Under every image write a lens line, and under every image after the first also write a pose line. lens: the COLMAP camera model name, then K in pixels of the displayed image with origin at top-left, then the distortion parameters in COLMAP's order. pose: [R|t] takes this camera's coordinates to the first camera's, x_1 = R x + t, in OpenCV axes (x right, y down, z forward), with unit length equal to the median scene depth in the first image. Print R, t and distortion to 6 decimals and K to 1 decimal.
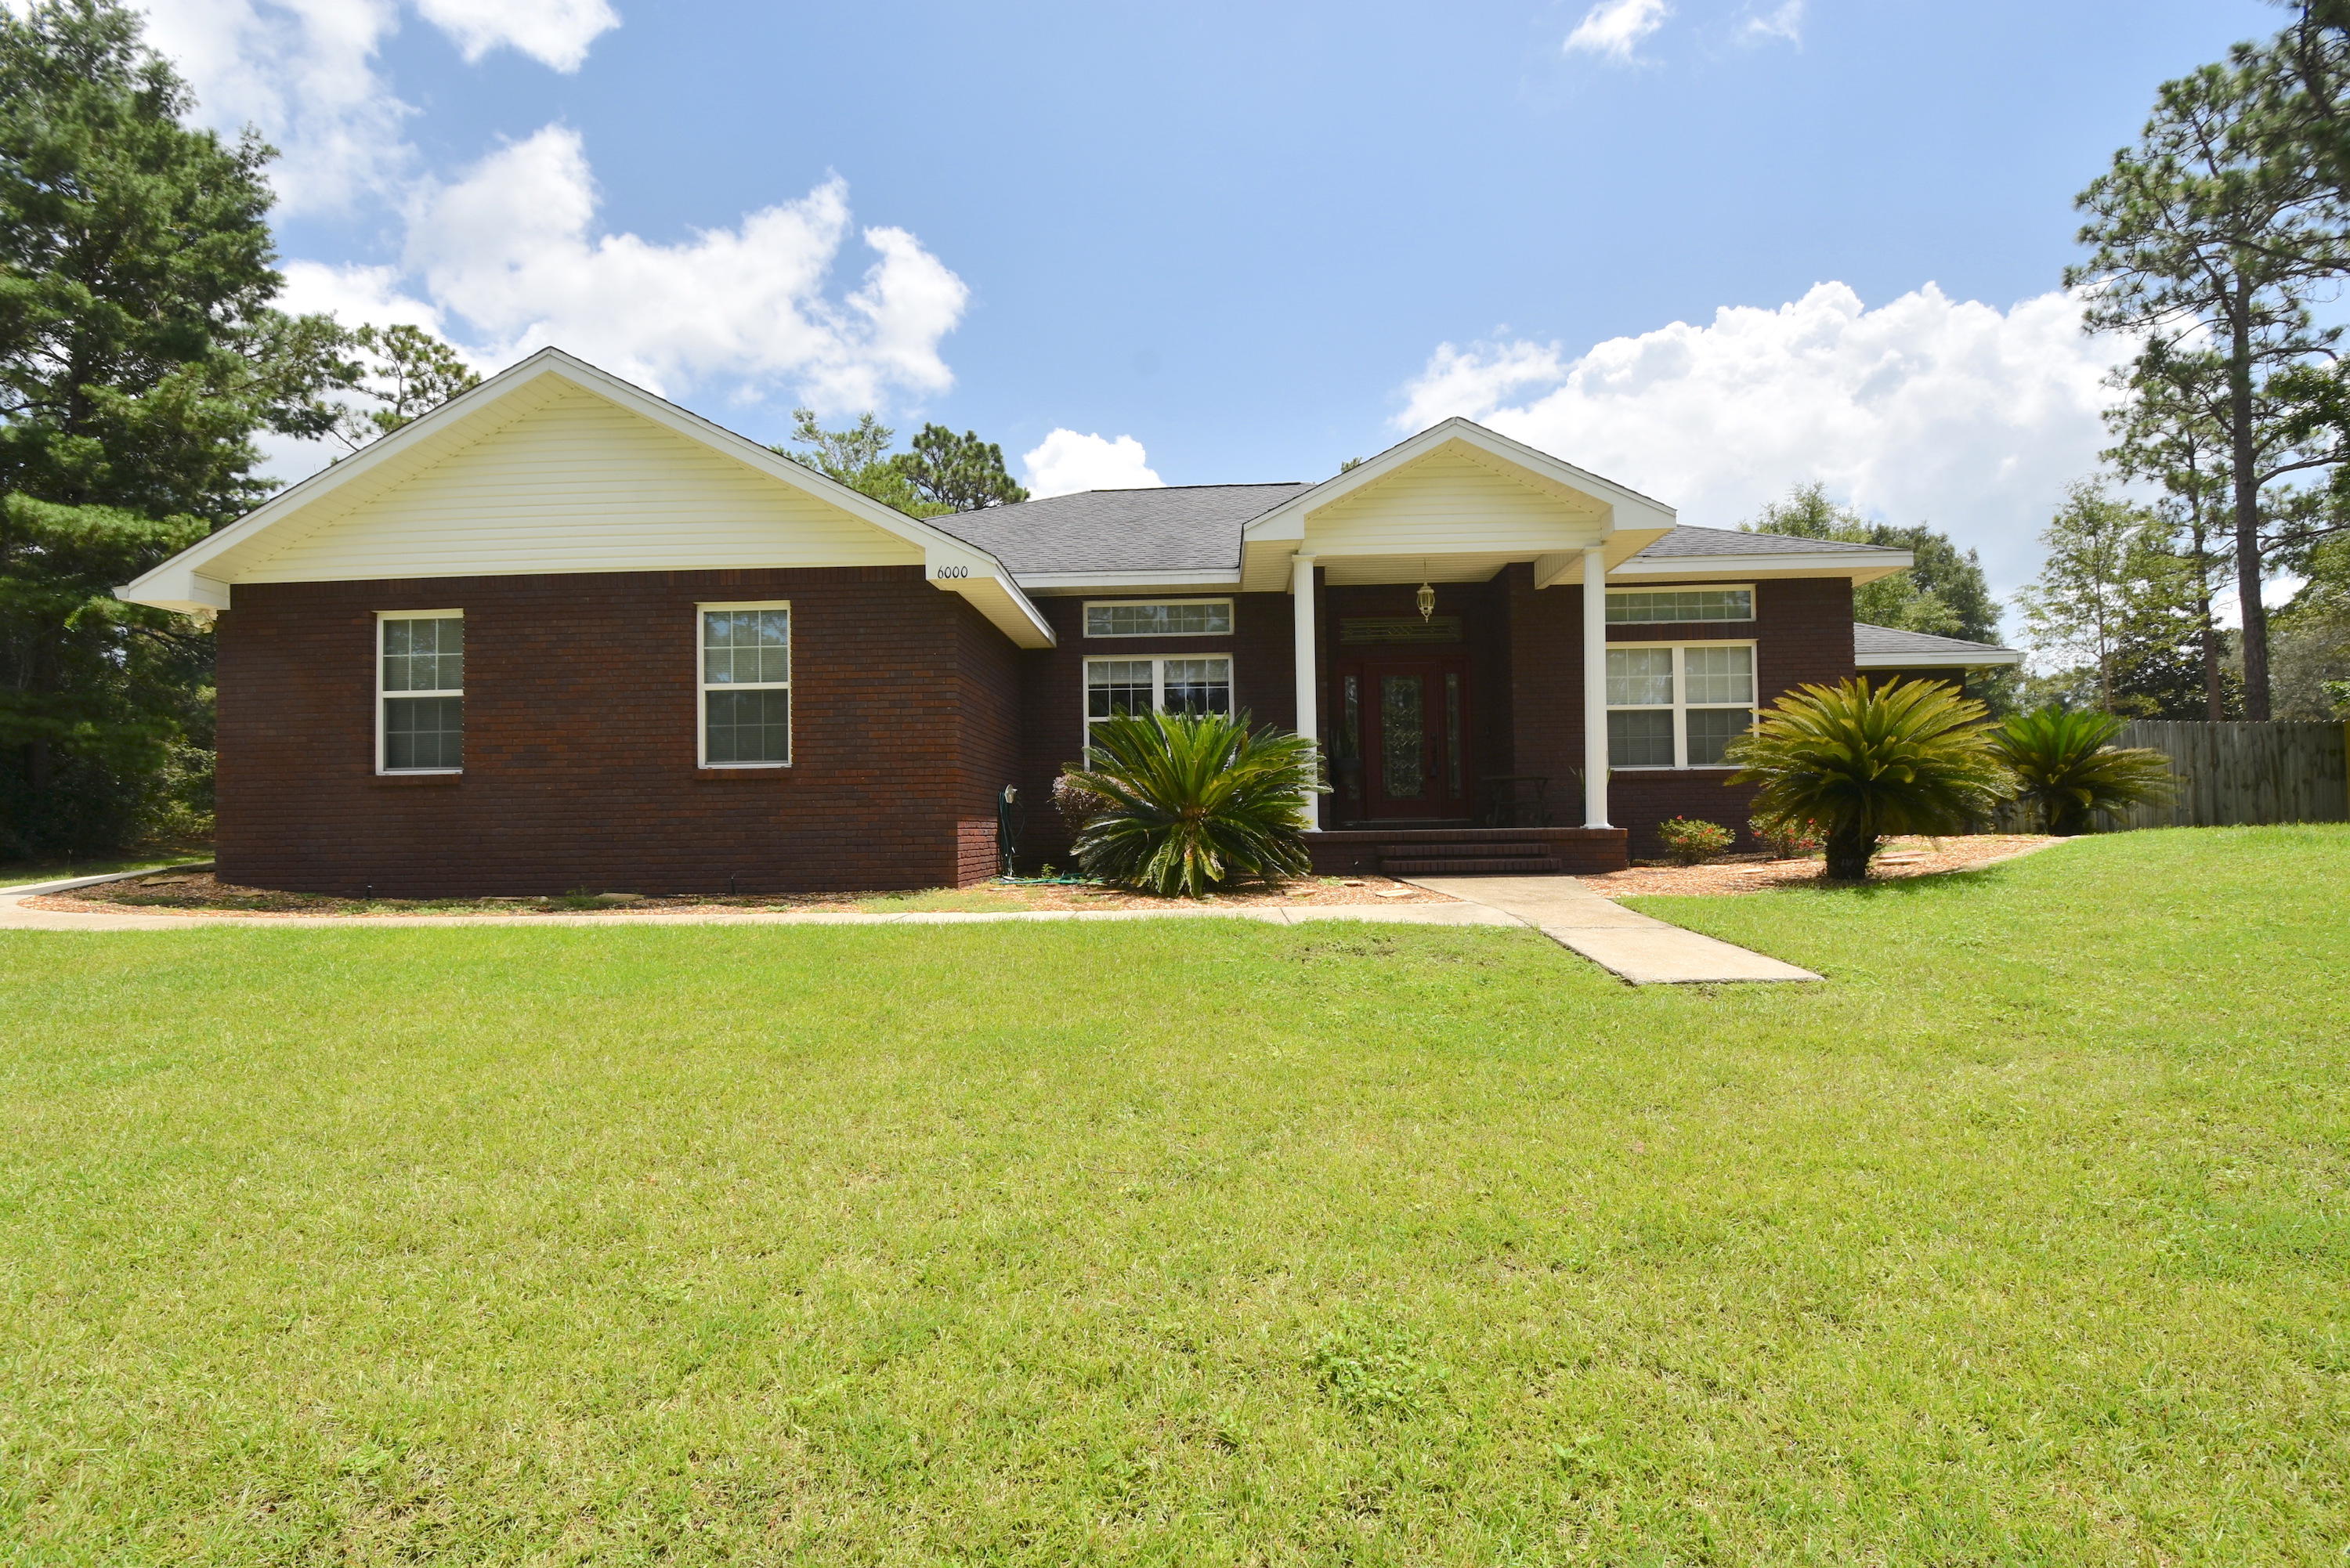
lens RADIAL K [[1039.9, 0, 1173.4], [0, 1039.9, 807.7], [0, 0, 1]] dist [0.010127, -0.017652]
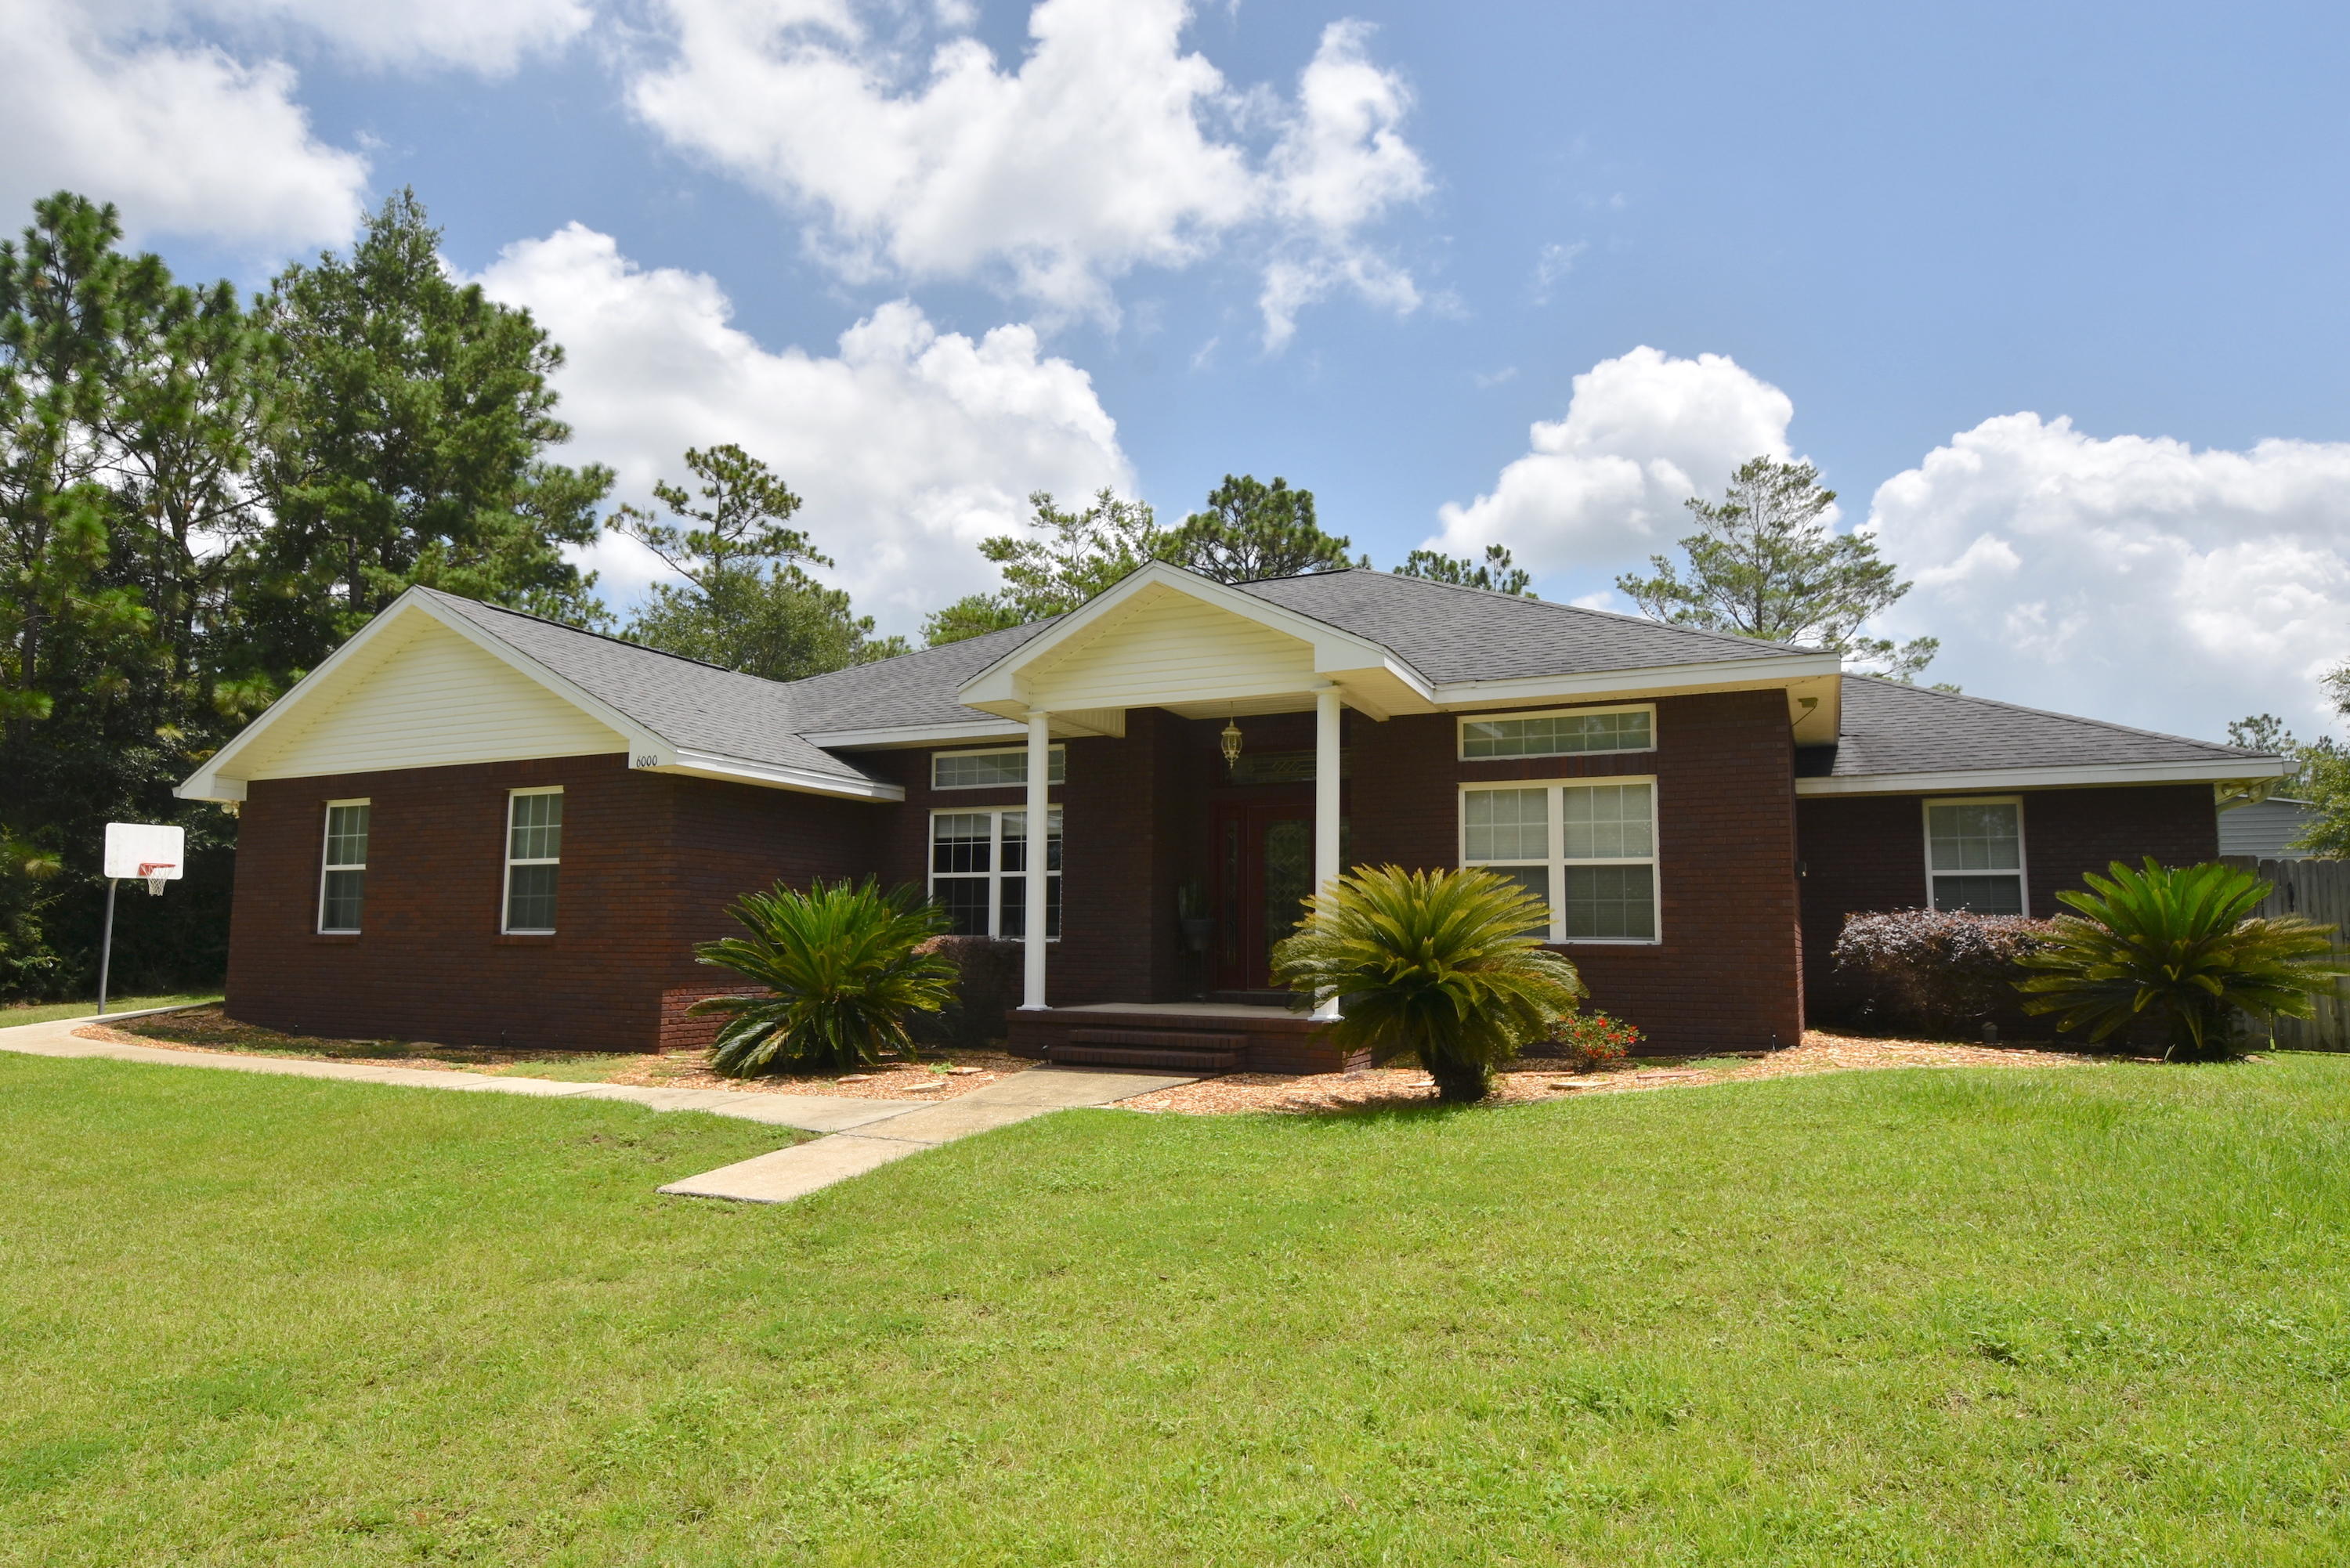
lens RADIAL K [[1303.6, 0, 1172.7], [0, 1303.6, 882.2], [0, 0, 1]] dist [0.006760, 0.000503]
pose [[0.919954, 0.004891, -0.391995, 0.595365], [-0.011700, 0.999819, -0.014984, -0.062557], [0.391851, 0.018371, 0.919845, -0.022170]]
